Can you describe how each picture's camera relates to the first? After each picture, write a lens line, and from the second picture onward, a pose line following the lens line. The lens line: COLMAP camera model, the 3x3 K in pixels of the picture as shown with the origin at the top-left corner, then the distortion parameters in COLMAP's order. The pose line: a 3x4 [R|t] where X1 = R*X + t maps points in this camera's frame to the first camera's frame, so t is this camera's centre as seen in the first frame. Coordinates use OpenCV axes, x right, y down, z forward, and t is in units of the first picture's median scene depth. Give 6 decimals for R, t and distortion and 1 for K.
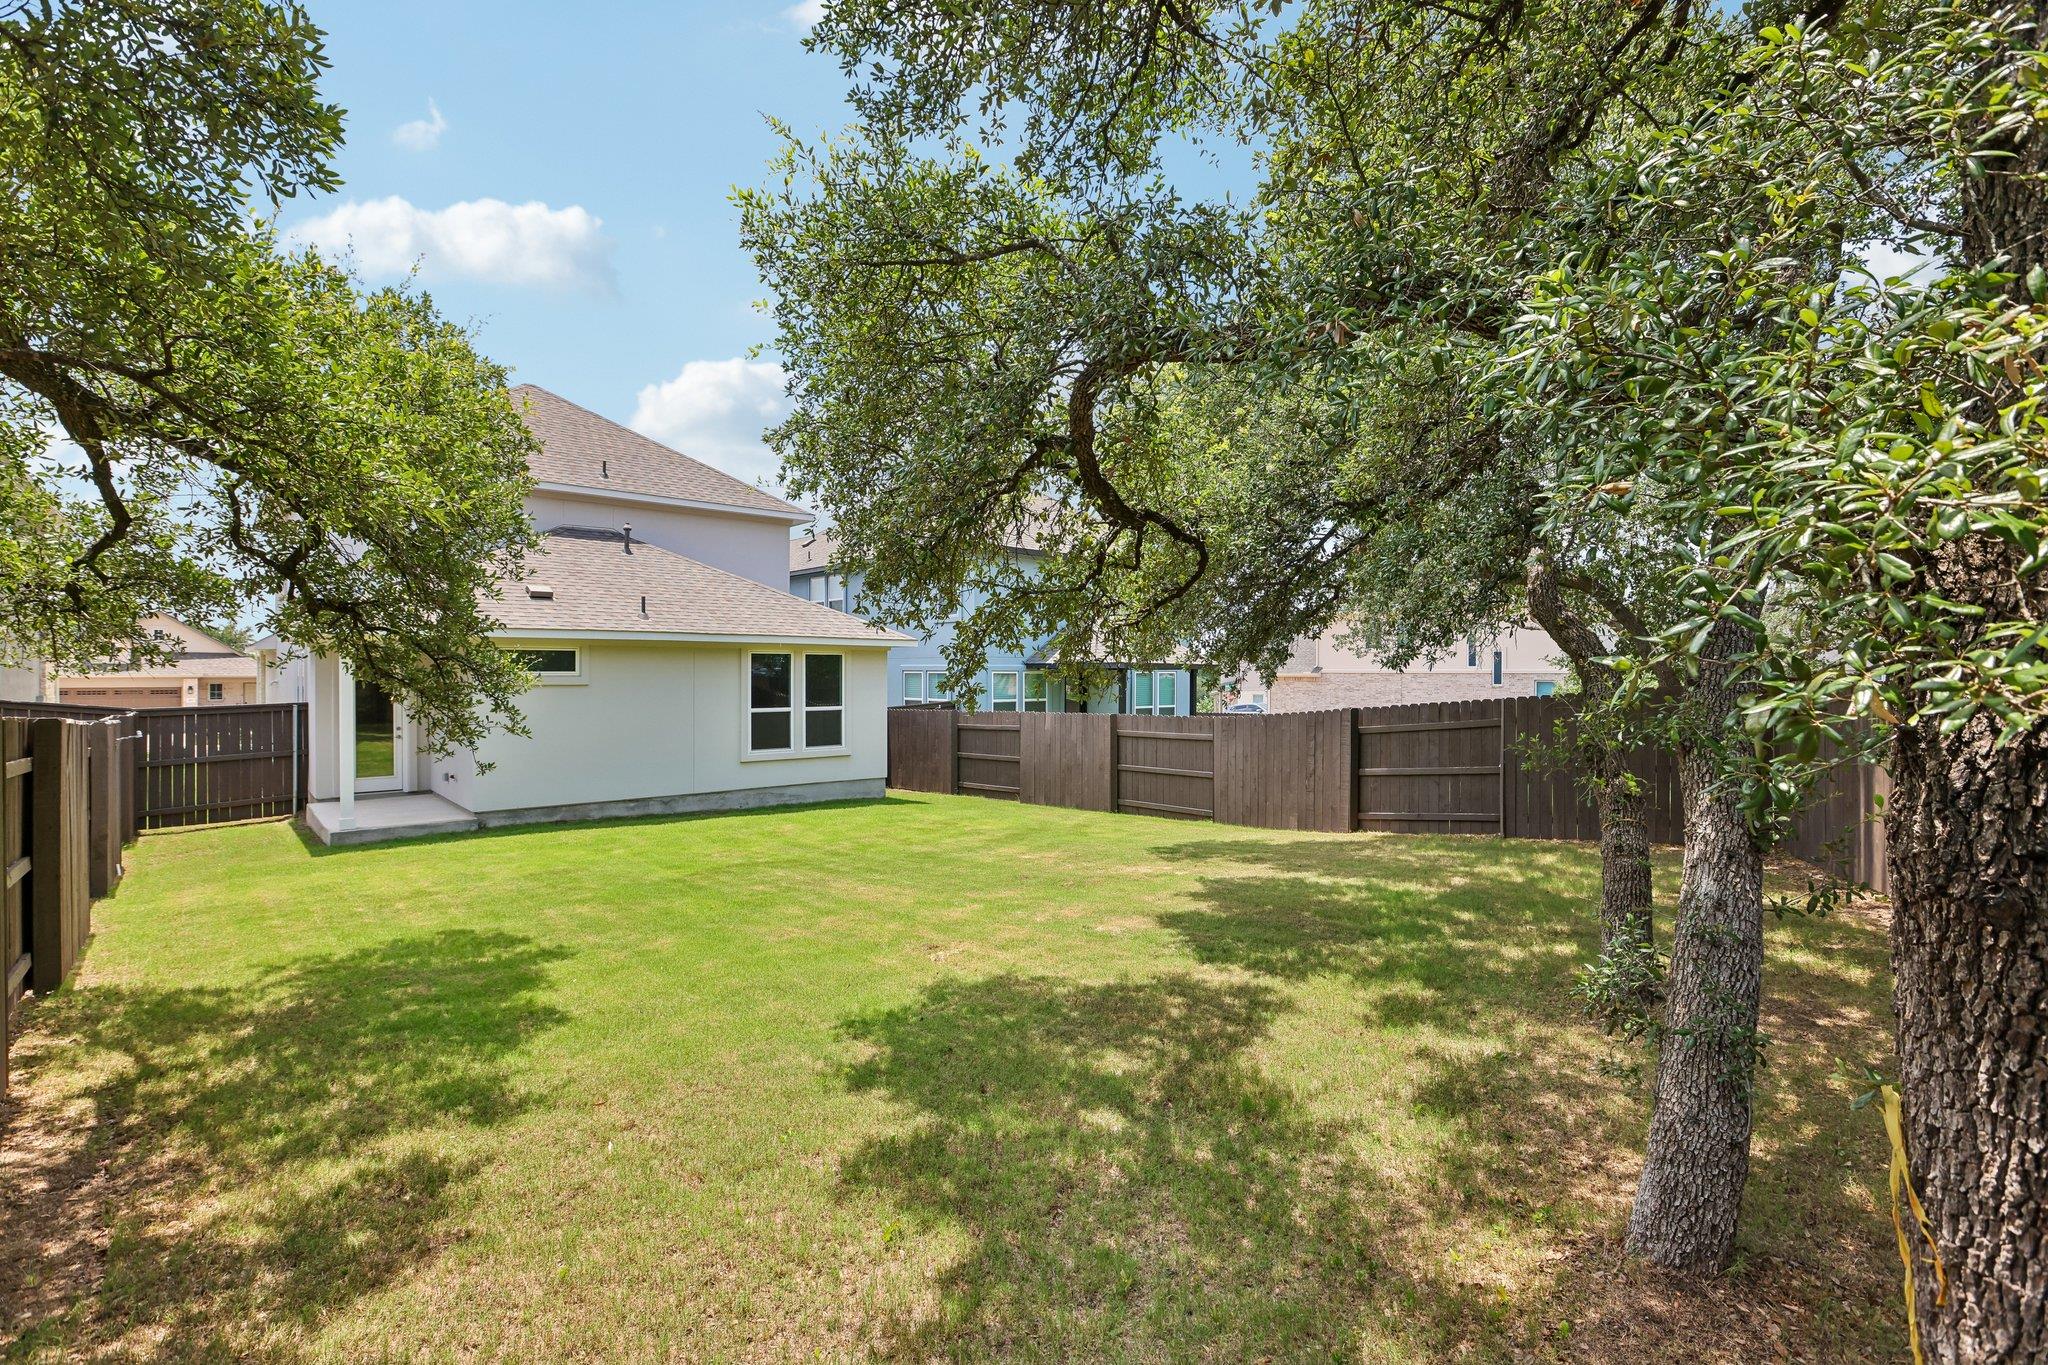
lens RADIAL K [[927.5, 0, 1023.4], [0, 927.5, 675.2], [0, 0, 1]] dist [-0.049257, 0.015260]
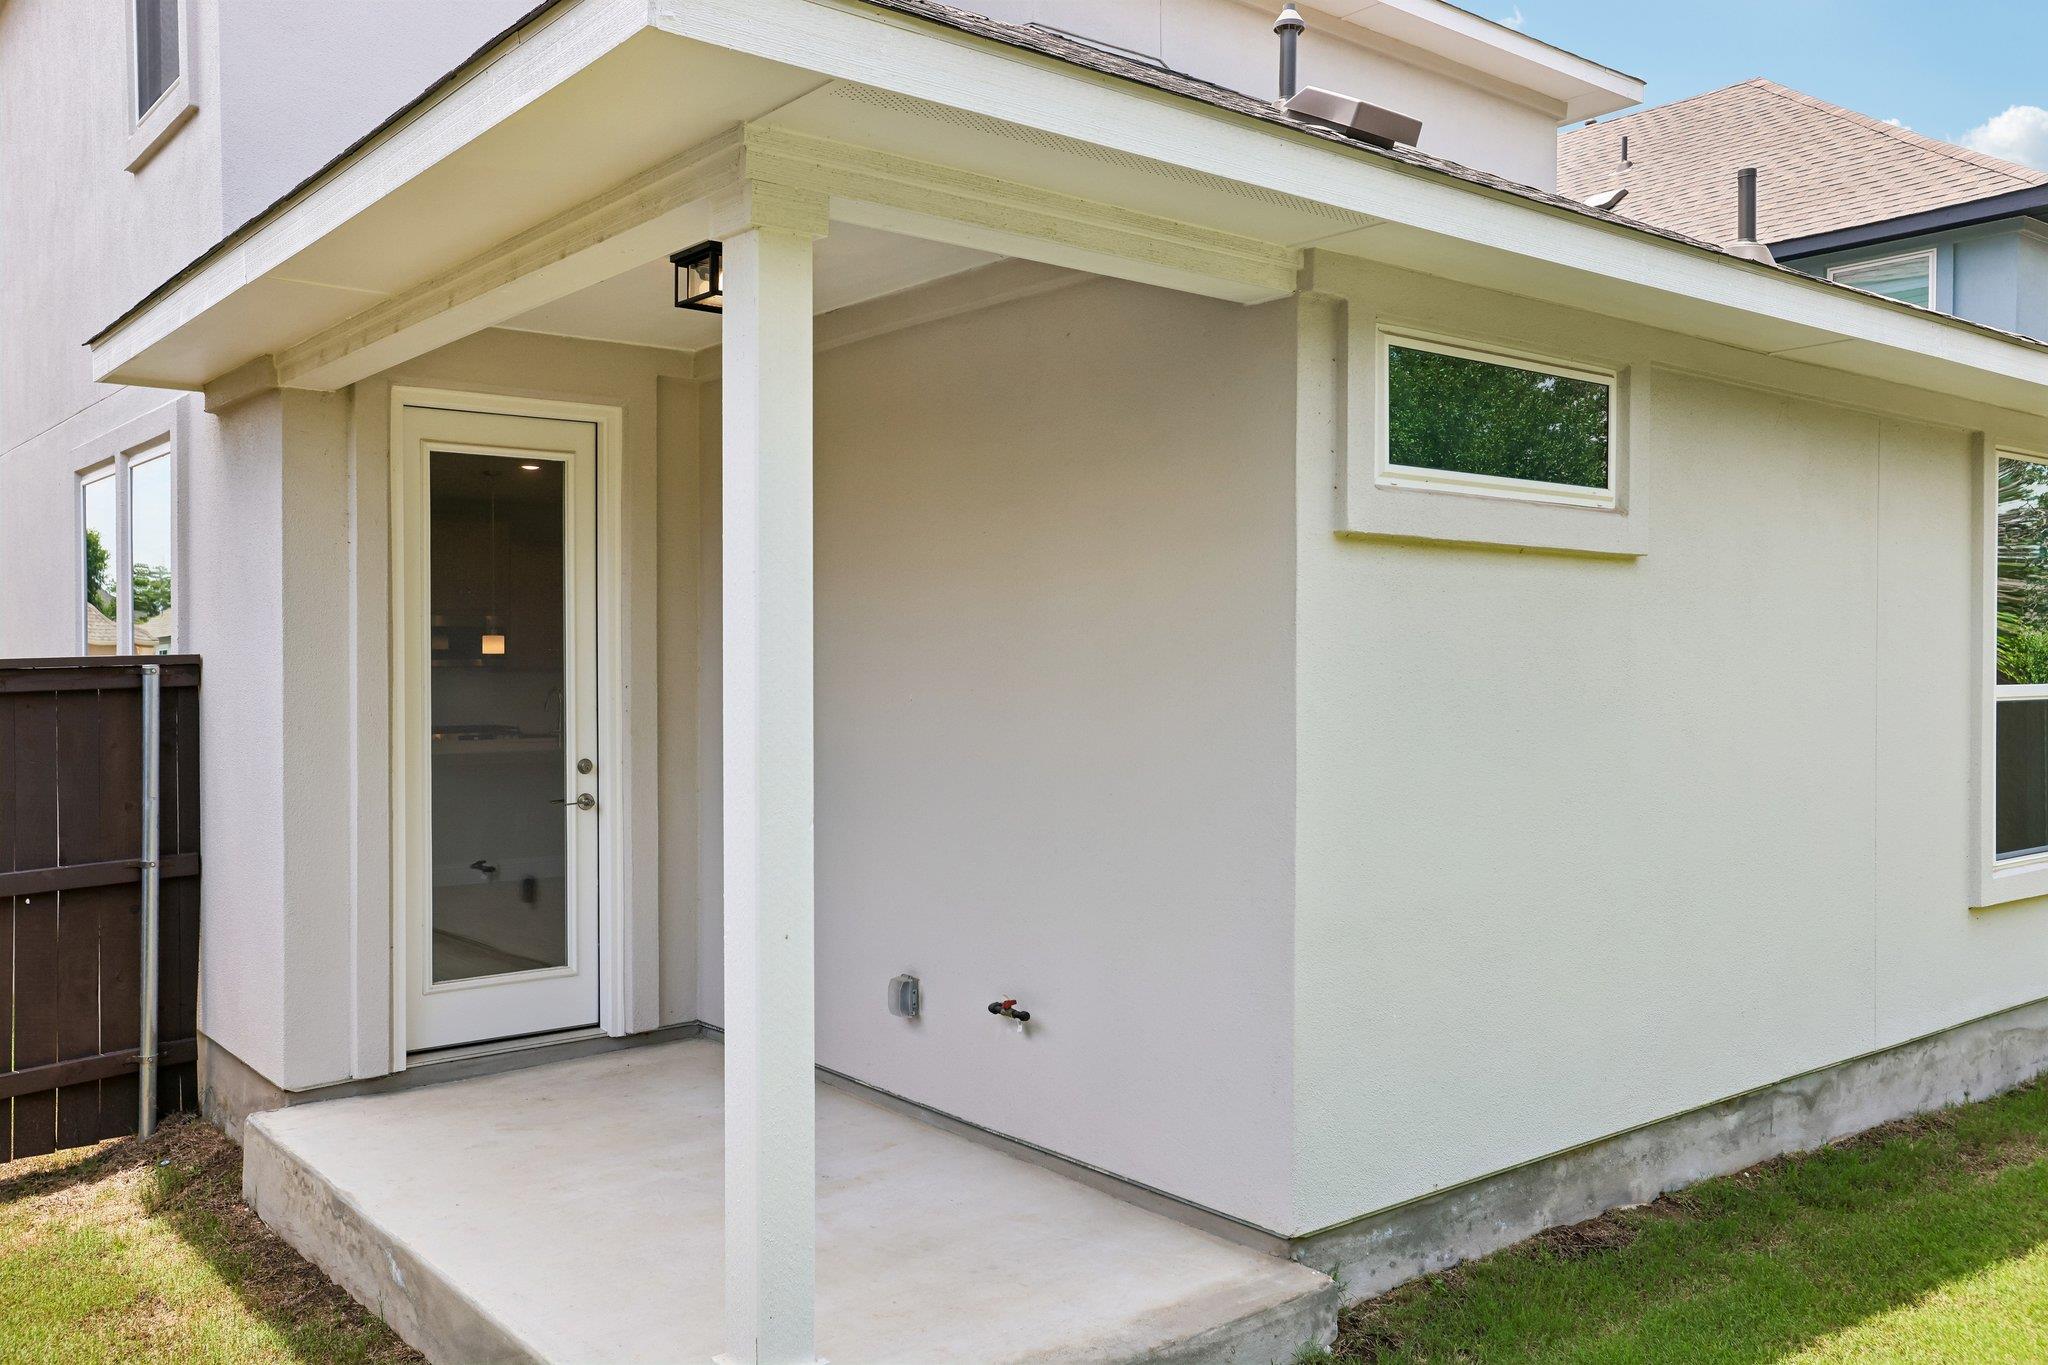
lens RADIAL K [[1649.5, 0, 1024.0], [0, 1649.5, 682.5], [0, 0, 1]] dist [0.000749, 0.078556]
pose [[0.998525, 0.000797, -0.054280, -0.505422], [-0.000047, 0.999904, 0.013829, 0.028413], [0.054286, -0.013807, 0.998430, 0.530496]]
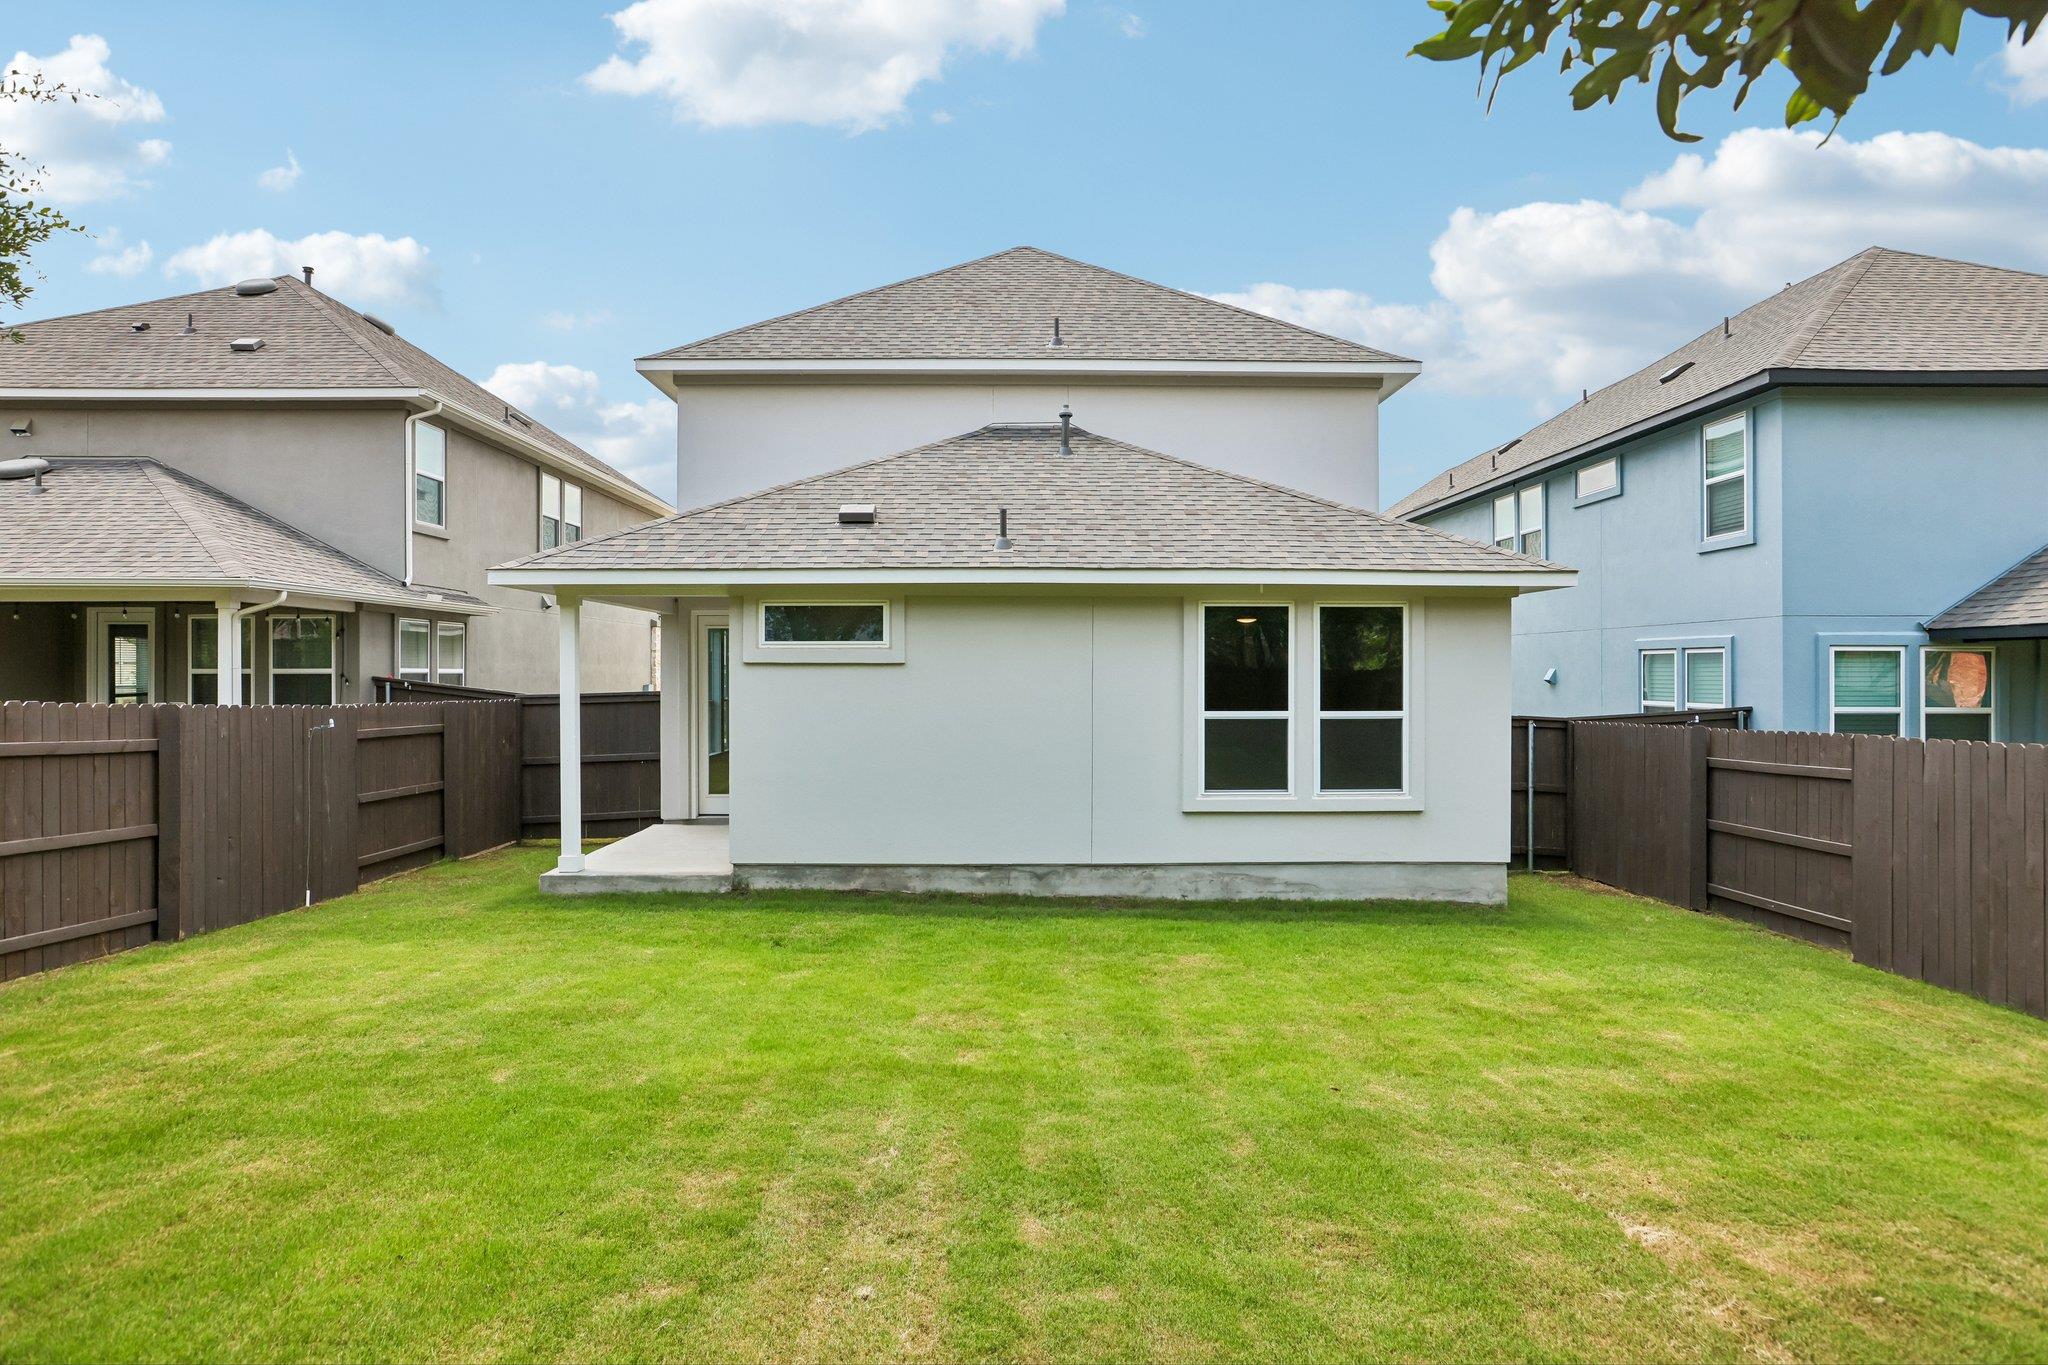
lens RADIAL K [[1151.6, 0, 1024.0], [0, 1151.6, 682.5], [0, 0, 1]] dist [-0.049492, 0.032447]
pose [[0.746551, 0.004776, -0.665311, 0.060371], [-0.000797, 0.999980, 0.006284, 0.015402], [0.665328, -0.004161, 0.746540, 0.427736]]
